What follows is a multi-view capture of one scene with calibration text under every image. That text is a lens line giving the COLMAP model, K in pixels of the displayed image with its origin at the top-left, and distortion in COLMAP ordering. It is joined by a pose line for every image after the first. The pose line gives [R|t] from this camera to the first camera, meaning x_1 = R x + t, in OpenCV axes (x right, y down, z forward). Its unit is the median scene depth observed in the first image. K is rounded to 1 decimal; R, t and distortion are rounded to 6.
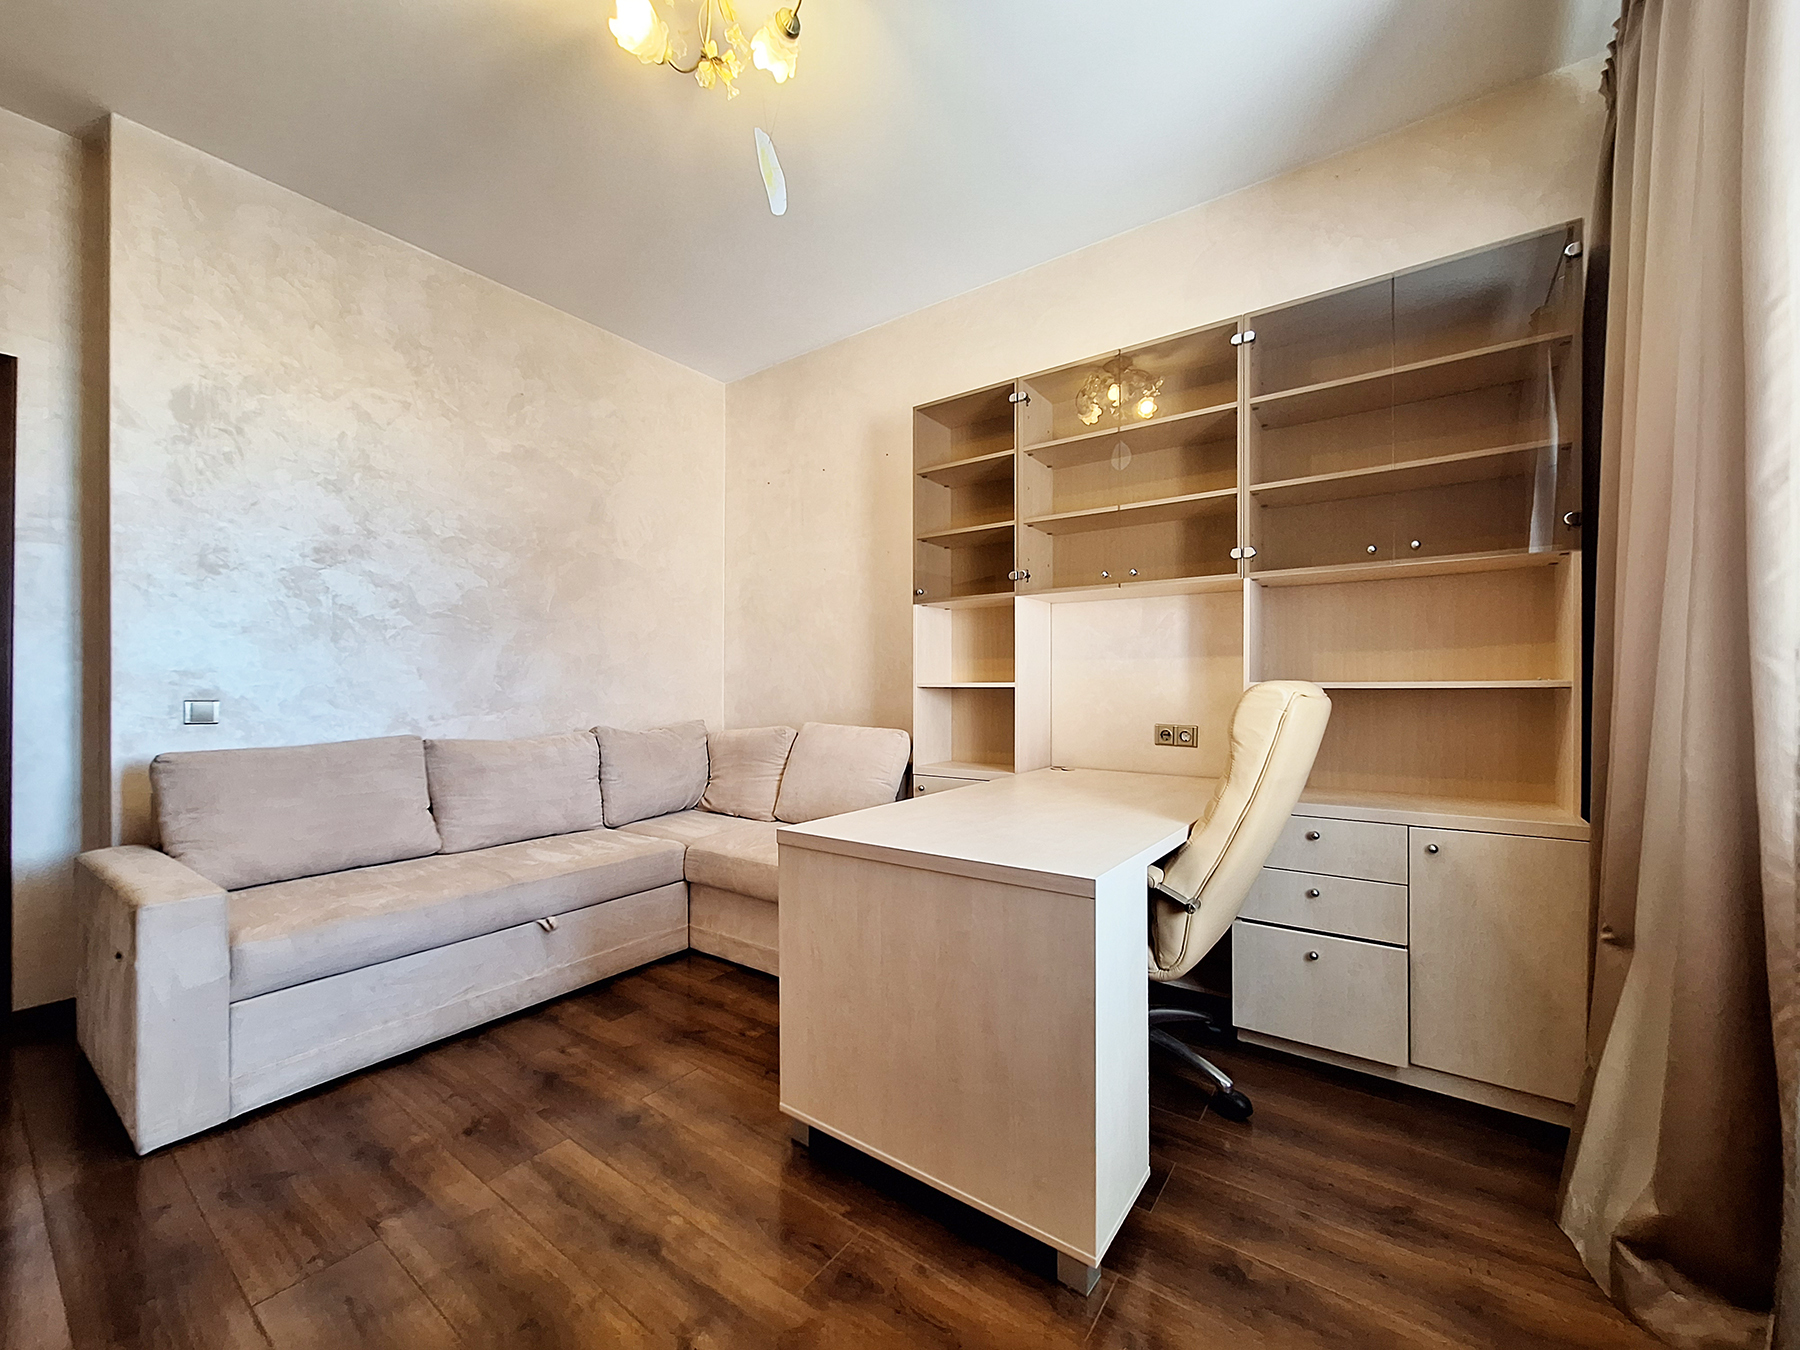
lens RADIAL K [[714.9, 0, 895.7], [0, 714.9, 687.6], [0, 0, 1]] dist [-0.001611, -0.000221]
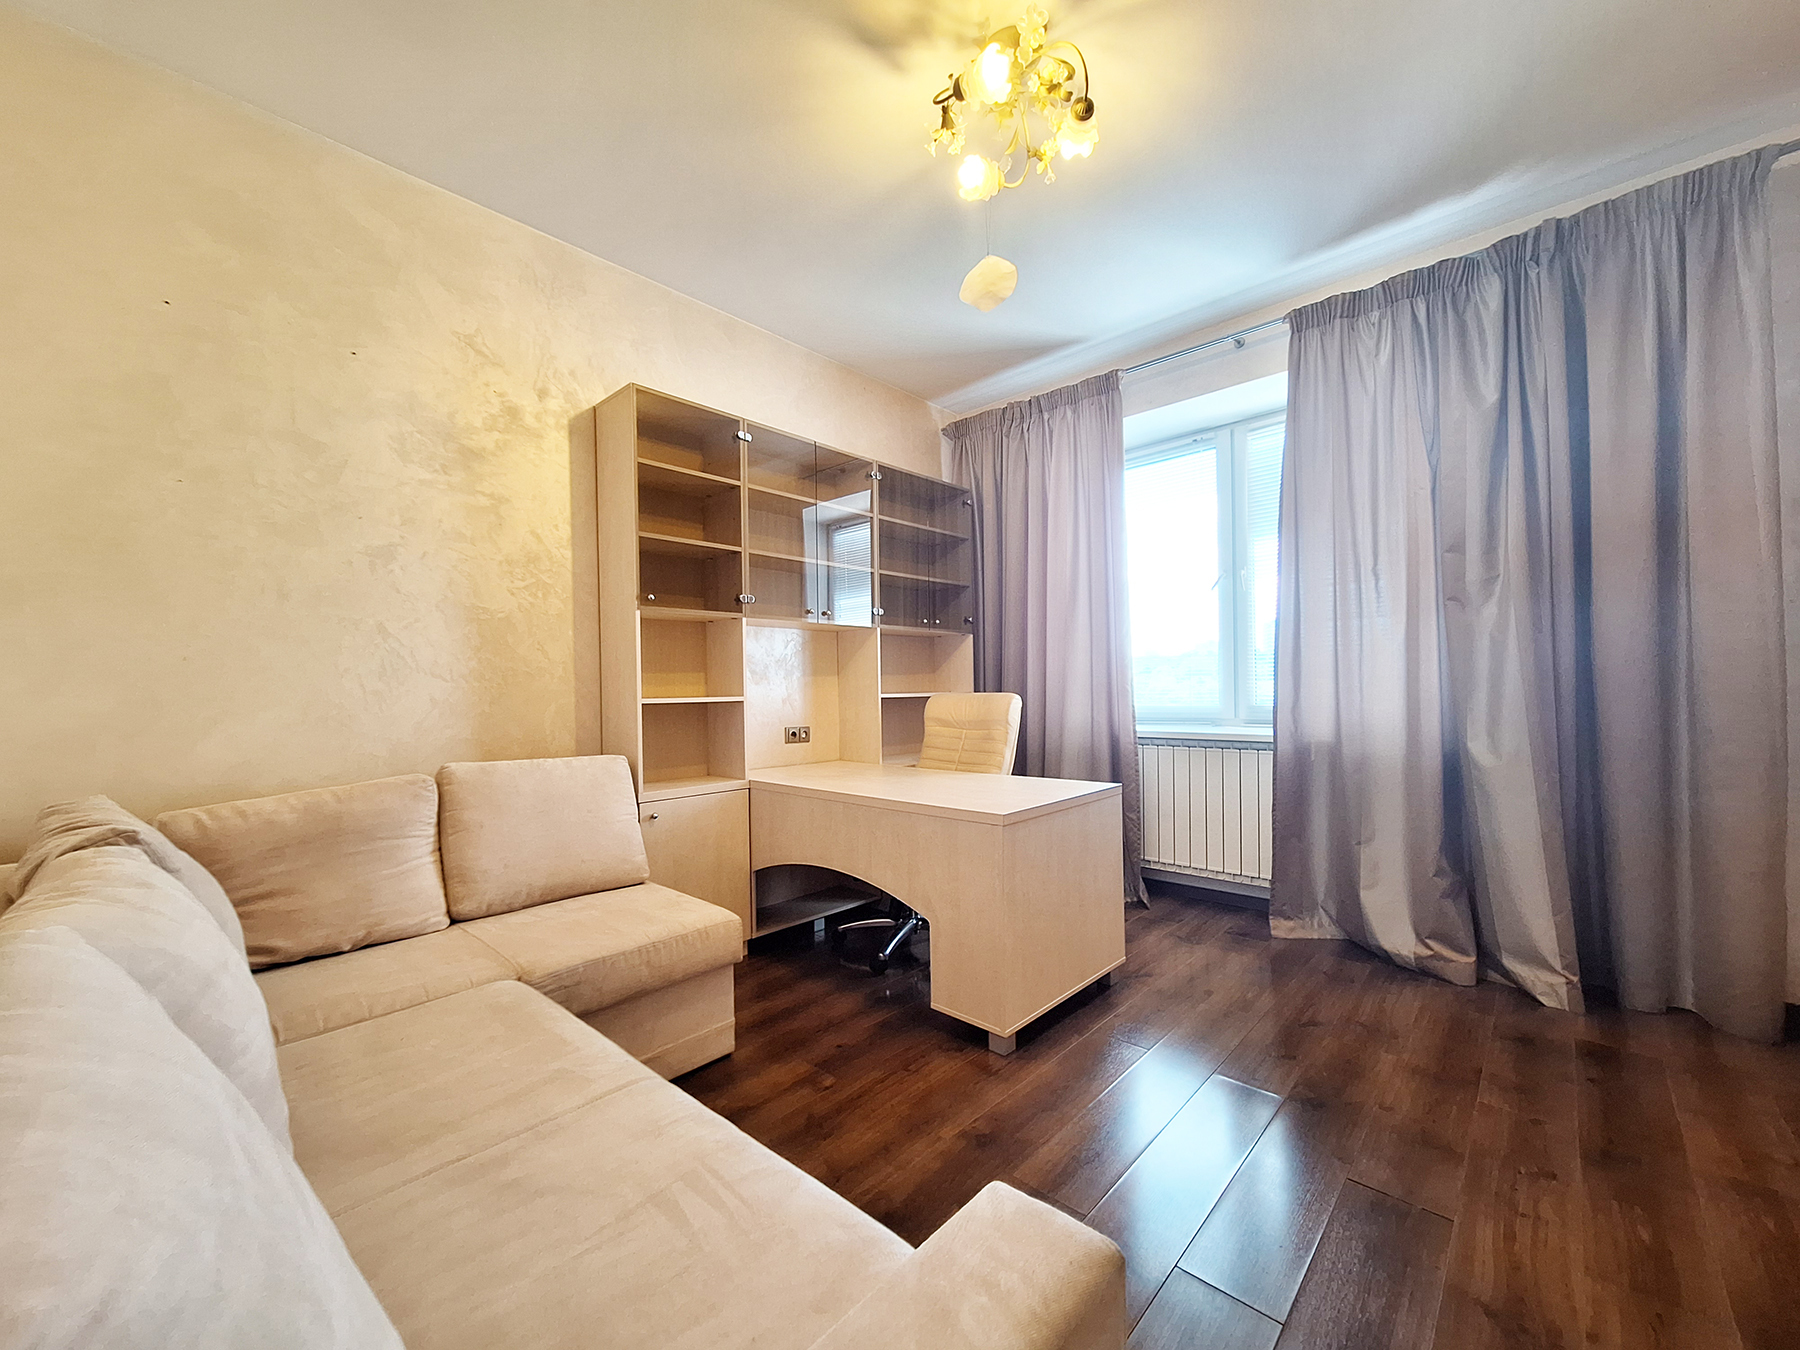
lens RADIAL K [[714.9, 0, 897.0], [0, 714.9, 683.0], [0, 0, 1]] dist [-0.001611, -0.000221]
pose [[0.112377, 0.010789, 0.993607, -0.908143], [0.022256, 0.999663, -0.013372, -0.007520], [-0.993416, 0.023616, 0.112099, 0.660765]]
